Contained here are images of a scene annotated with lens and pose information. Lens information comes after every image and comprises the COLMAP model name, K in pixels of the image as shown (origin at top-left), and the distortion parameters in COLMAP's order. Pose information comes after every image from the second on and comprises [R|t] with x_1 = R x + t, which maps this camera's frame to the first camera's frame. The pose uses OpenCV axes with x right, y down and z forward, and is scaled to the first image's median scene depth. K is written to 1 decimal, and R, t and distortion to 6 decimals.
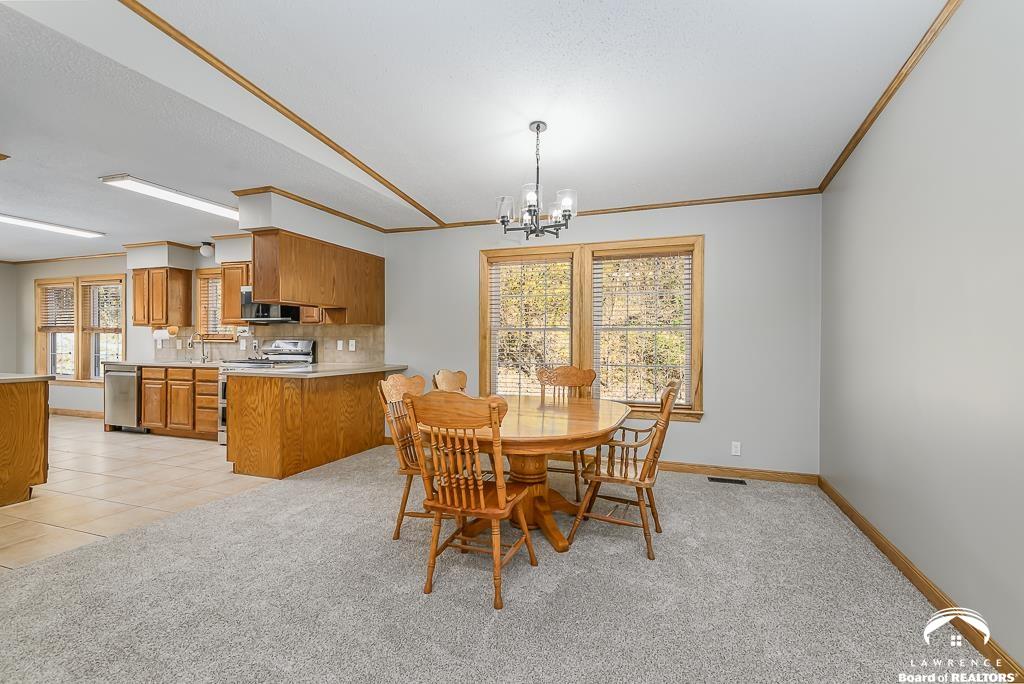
lens RADIAL K [[462.6, 0, 508.4], [0, 462.6, 341.7], [0, 0, 1]] dist [0.015794, 0.000631]
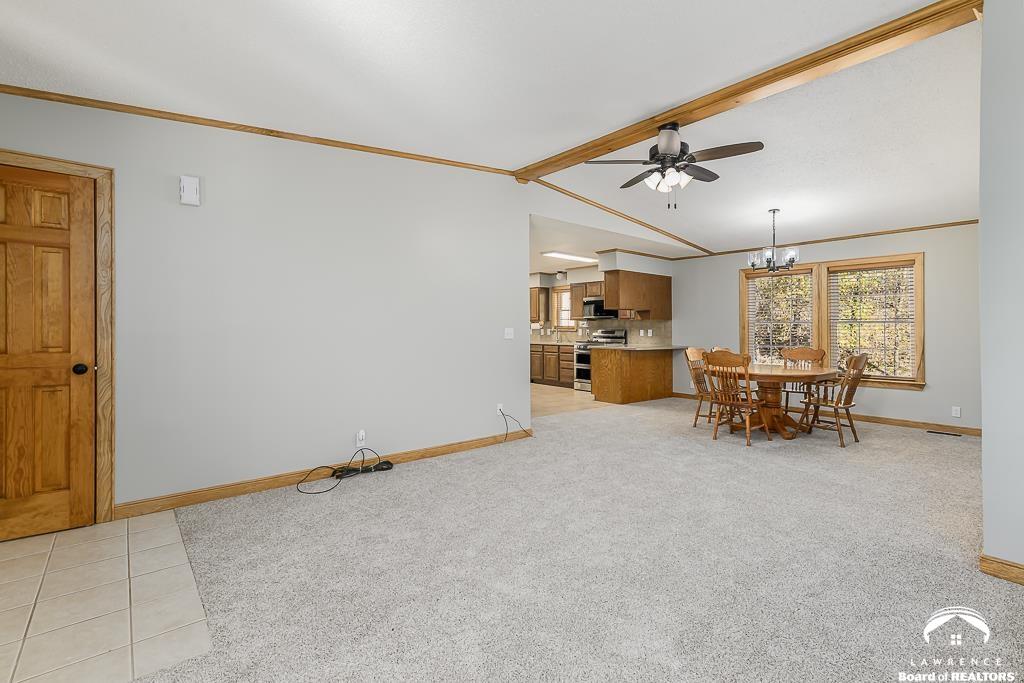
lens RADIAL K [[462.6, 0, 519.4], [0, 462.6, 316.5], [0, 0, 1]] dist [0.015794, 0.000631]
pose [[0.871614, -0.012521, -0.490032, 0.045415], [-0.002621, 0.999540, -0.030200, 0.001008], [0.490185, 0.027607, 0.871181, -0.574387]]
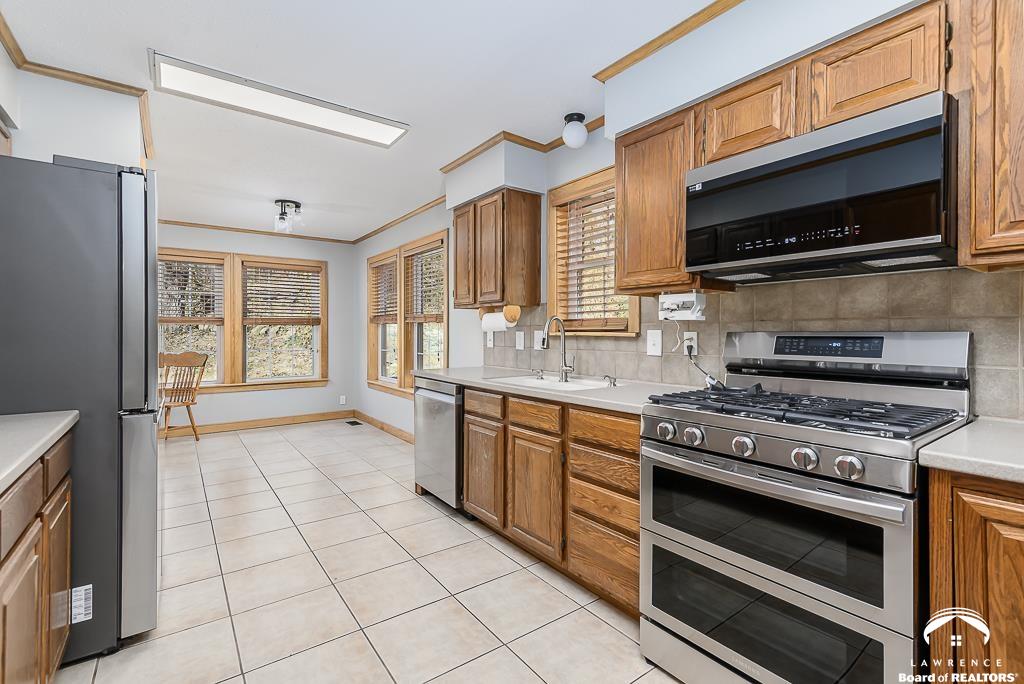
lens RADIAL K [[462.6, 0, 512.4], [0, 462.6, 335.6], [0, 0, 1]] dist [0.015794, 0.000631]
pose [[0.832531, 0.000184, -0.553978, -0.489213], [0.001049, 0.999998, 0.001909, -0.001369], [0.553977, -0.002171, 0.832529, 0.645621]]
